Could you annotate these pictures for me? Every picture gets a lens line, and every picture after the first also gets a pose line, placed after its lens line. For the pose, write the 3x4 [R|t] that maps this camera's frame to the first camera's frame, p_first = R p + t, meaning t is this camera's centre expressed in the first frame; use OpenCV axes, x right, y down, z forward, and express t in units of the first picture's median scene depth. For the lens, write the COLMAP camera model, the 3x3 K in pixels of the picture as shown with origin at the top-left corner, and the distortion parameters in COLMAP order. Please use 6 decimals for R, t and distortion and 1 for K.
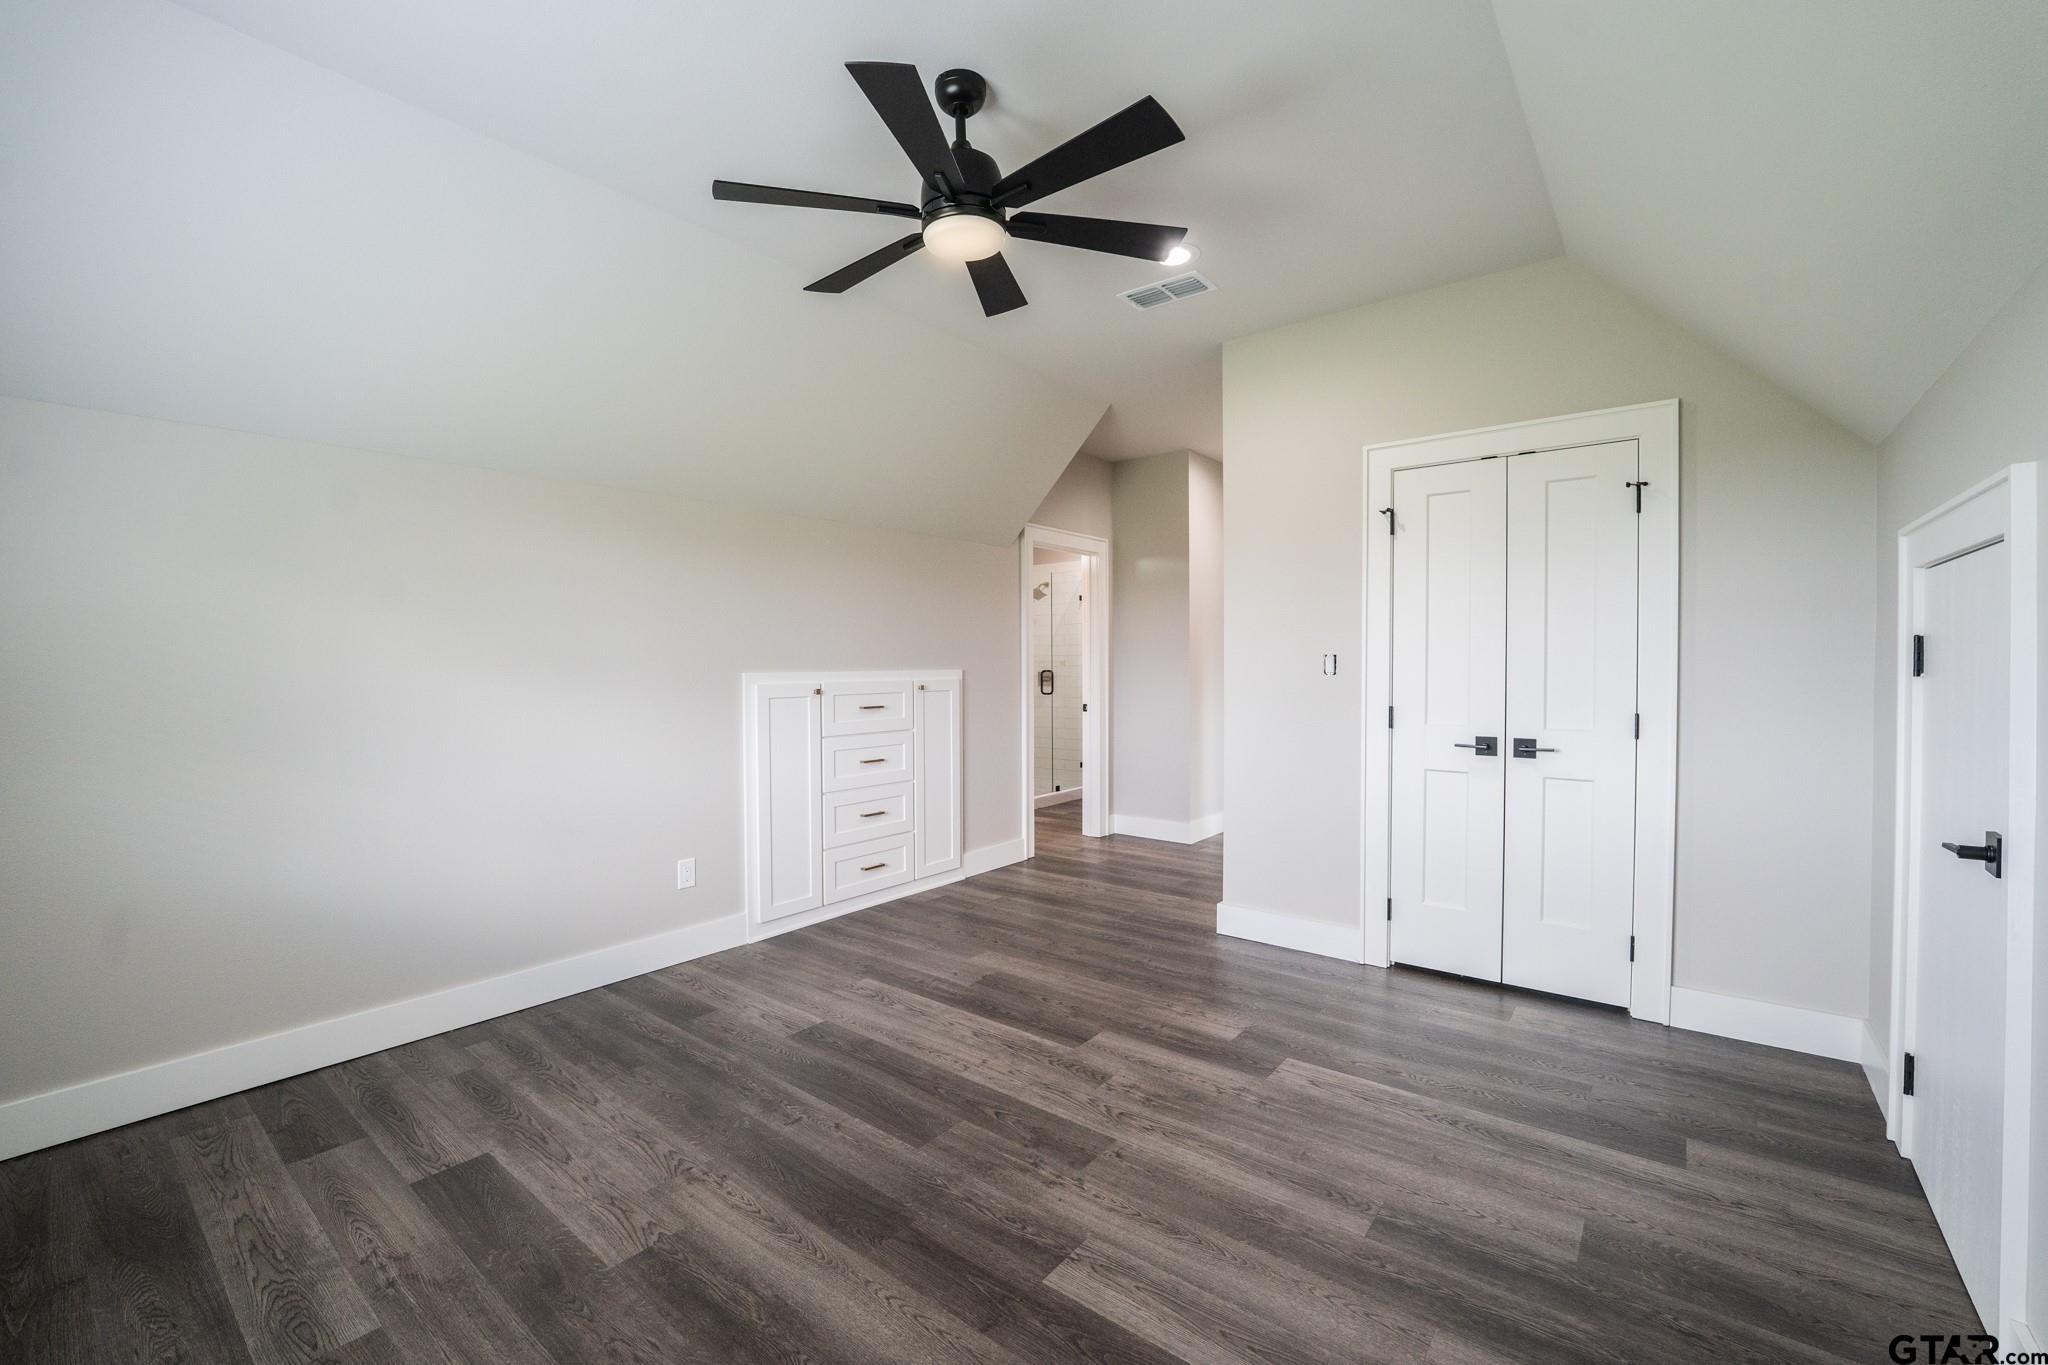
lens RADIAL K [[833.7, 0, 1018.2], [0, 833.7, 679.6], [0, 0, 1]] dist [-0.023498, 0.000353]
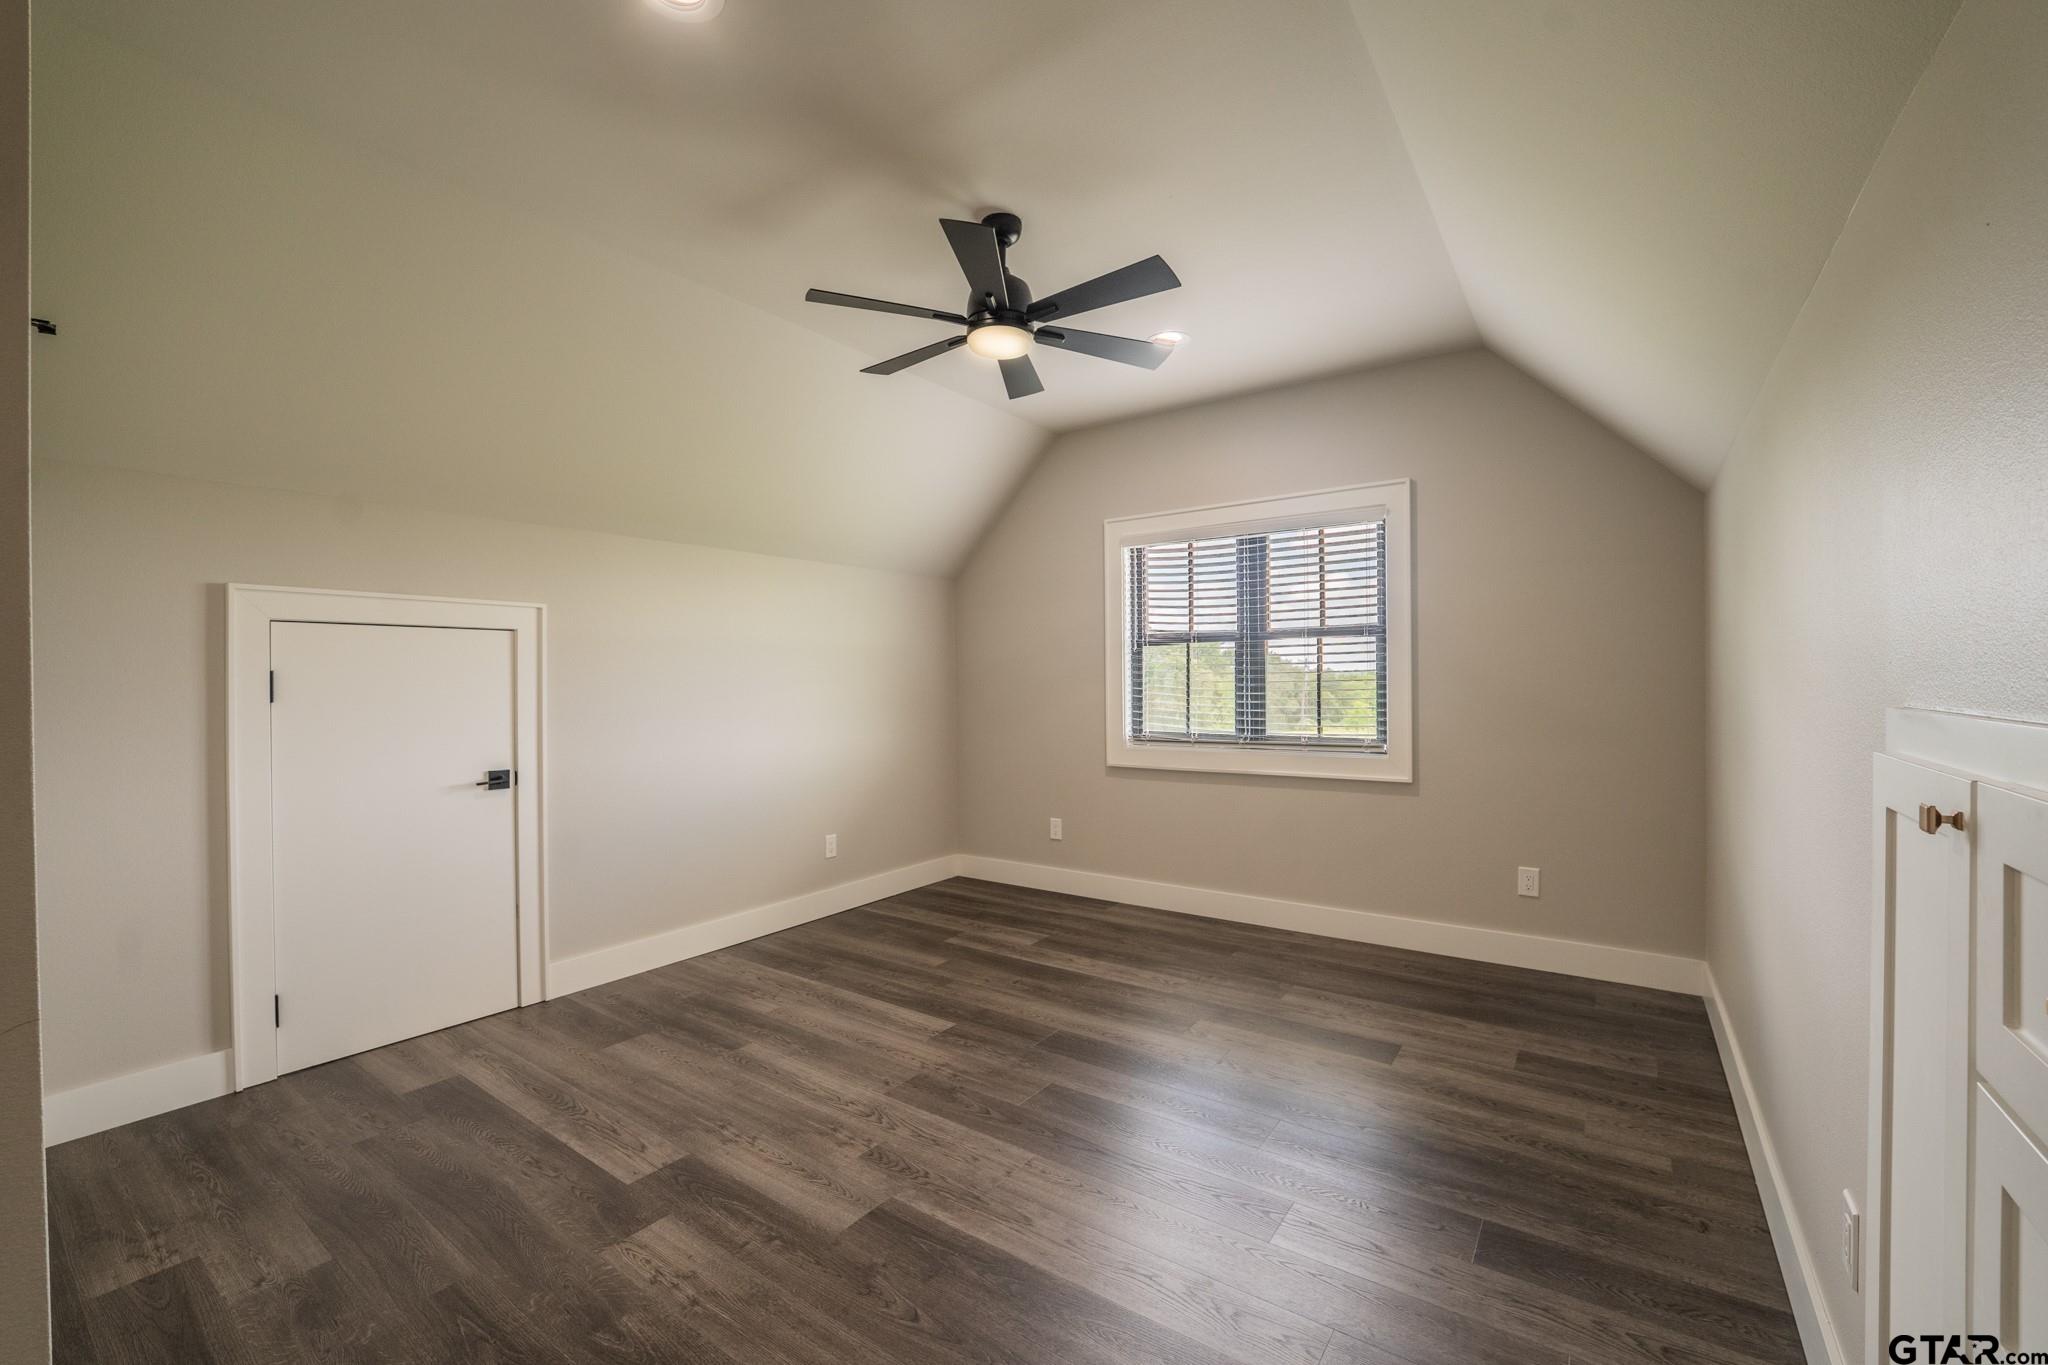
lens RADIAL K [[833.7, 0, 1018.2], [0, 833.7, 679.6], [0, 0, 1]] dist [-0.023498, 0.000353]
pose [[-0.998607, 0.014889, -0.050616, -0.019192], [0.013757, 0.999649, 0.022641, -0.047363], [0.050936, 0.021913, -0.998462, 2.115226]]
